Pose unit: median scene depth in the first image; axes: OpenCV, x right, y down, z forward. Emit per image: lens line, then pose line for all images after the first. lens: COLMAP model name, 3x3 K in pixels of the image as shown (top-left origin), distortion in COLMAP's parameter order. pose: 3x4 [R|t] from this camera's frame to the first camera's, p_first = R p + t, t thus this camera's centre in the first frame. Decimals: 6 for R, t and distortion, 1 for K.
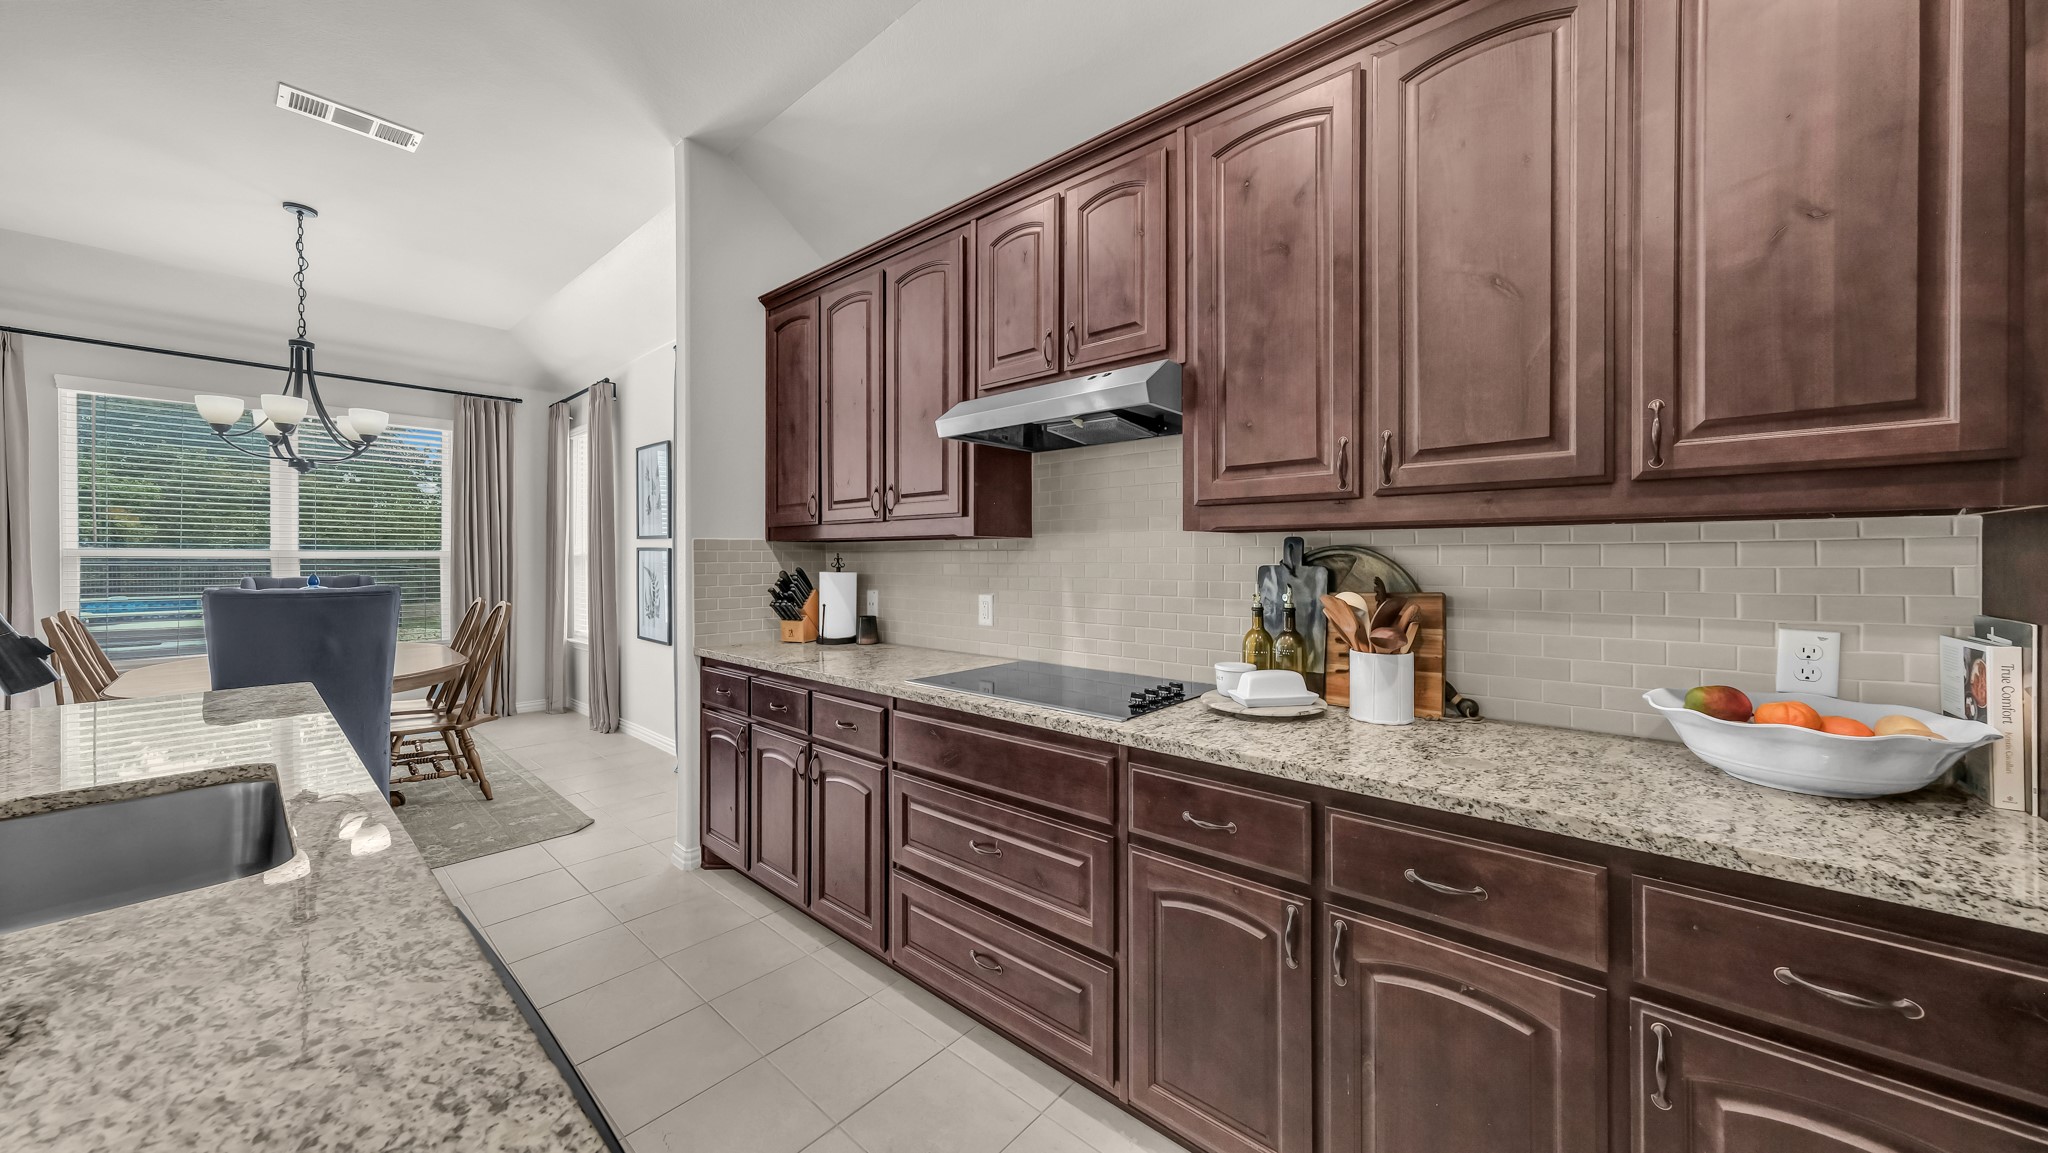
lens RADIAL K [[704.8, 0, 1019.3], [0, 704.8, 561.1], [0, 0, 1]] dist [0.001114, 0.000144]
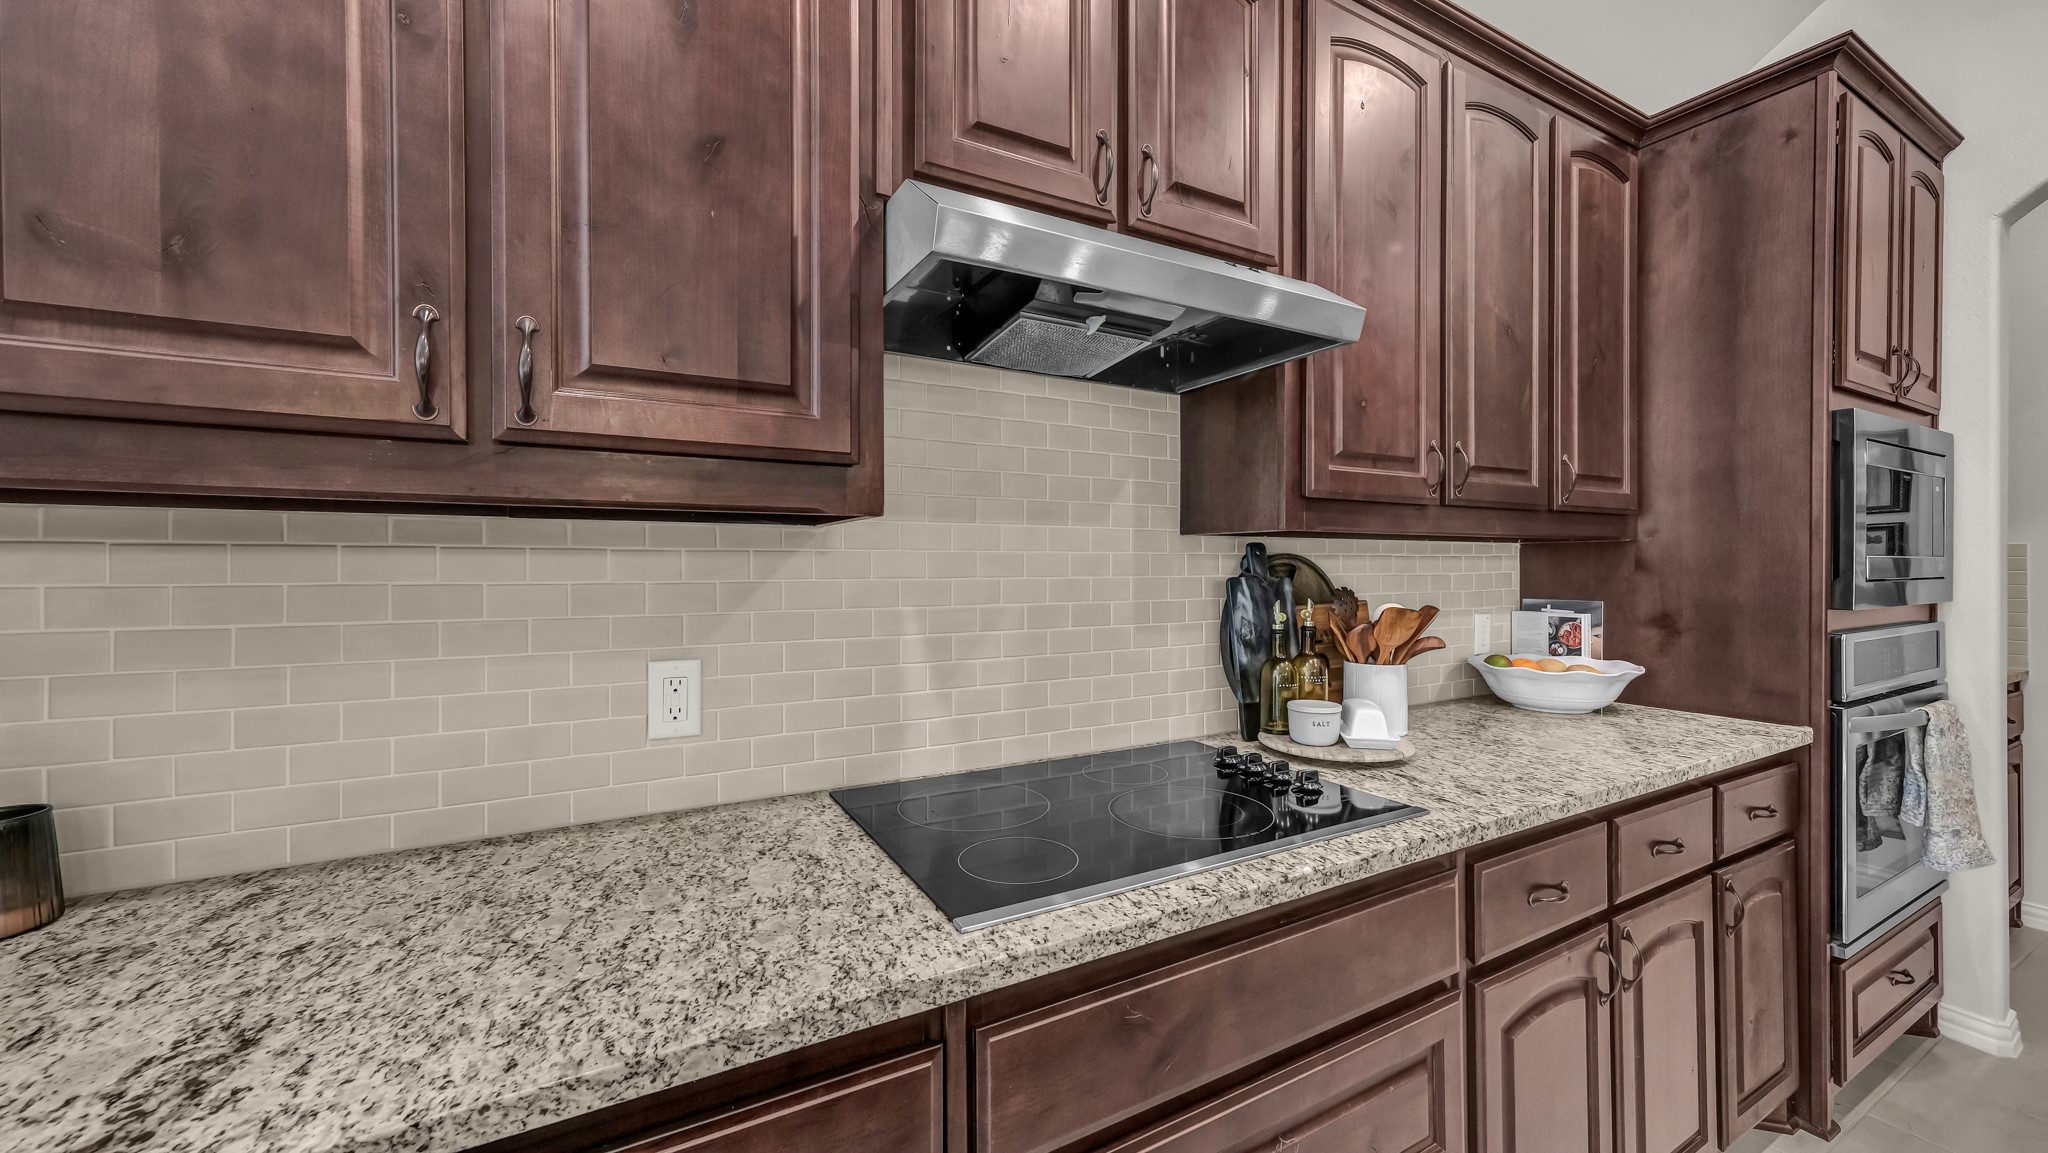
lens RADIAL K [[765.0, 0, 1023.3], [0, 765.0, 567.8], [0, 0, 1]] dist [0.000052, -0.000007]
pose [[0.331073, -0.006290, 0.943584, -0.636382], [0.006889, 0.999967, 0.004248, -0.009520], [-0.943580, 0.005094, 0.331106, 1.070686]]
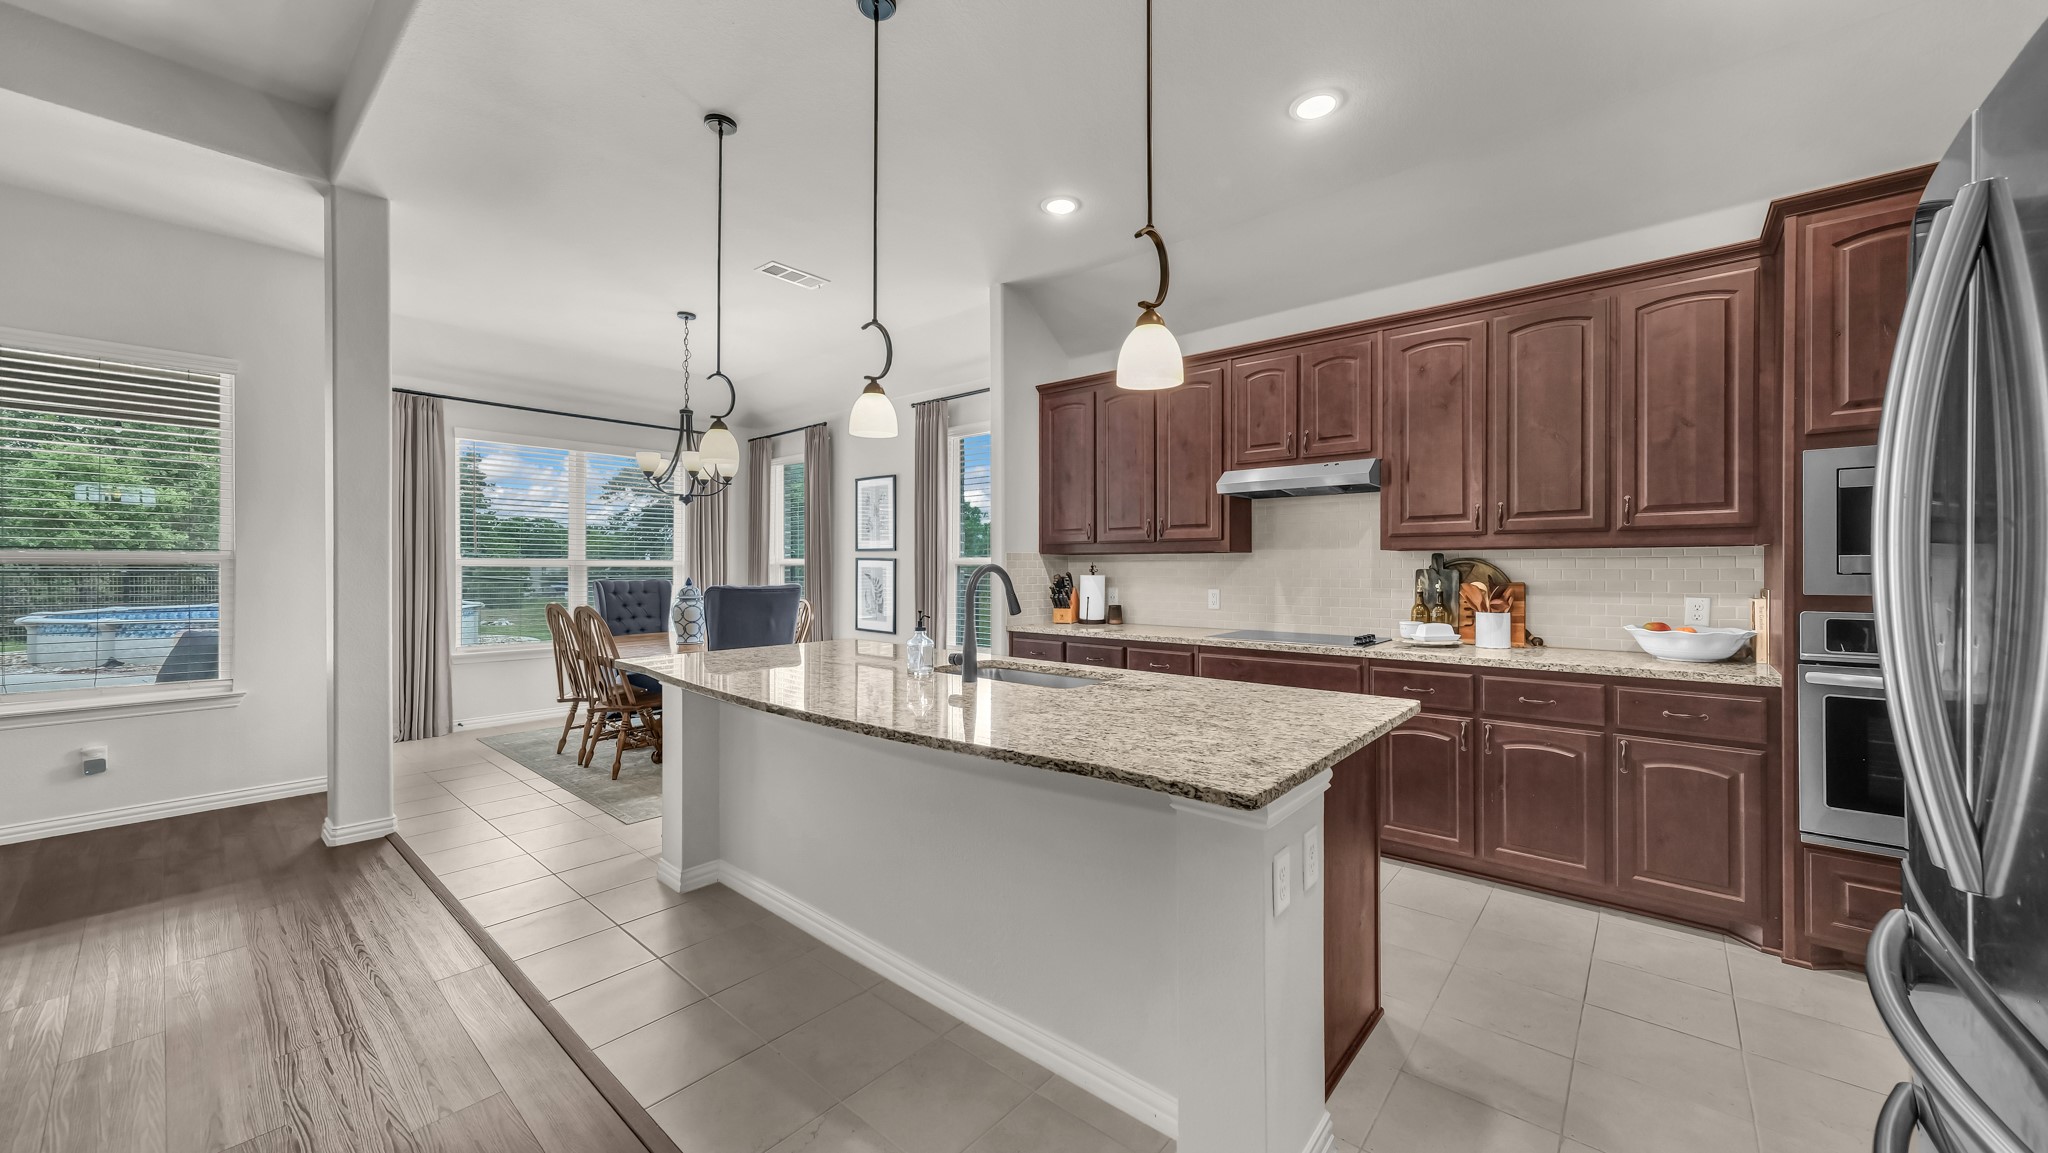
lens RADIAL K [[735.7, 0, 1029.9], [0, 735.7, 571.6], [0, 0, 1]] dist [0.009472, 0.000250]
pose [[0.999883, -0.000042, 0.015284, -0.765552], [0.000019, 0.999999, 0.001511, 0.011208], [-0.015284, -0.001511, 0.999882, -0.979262]]
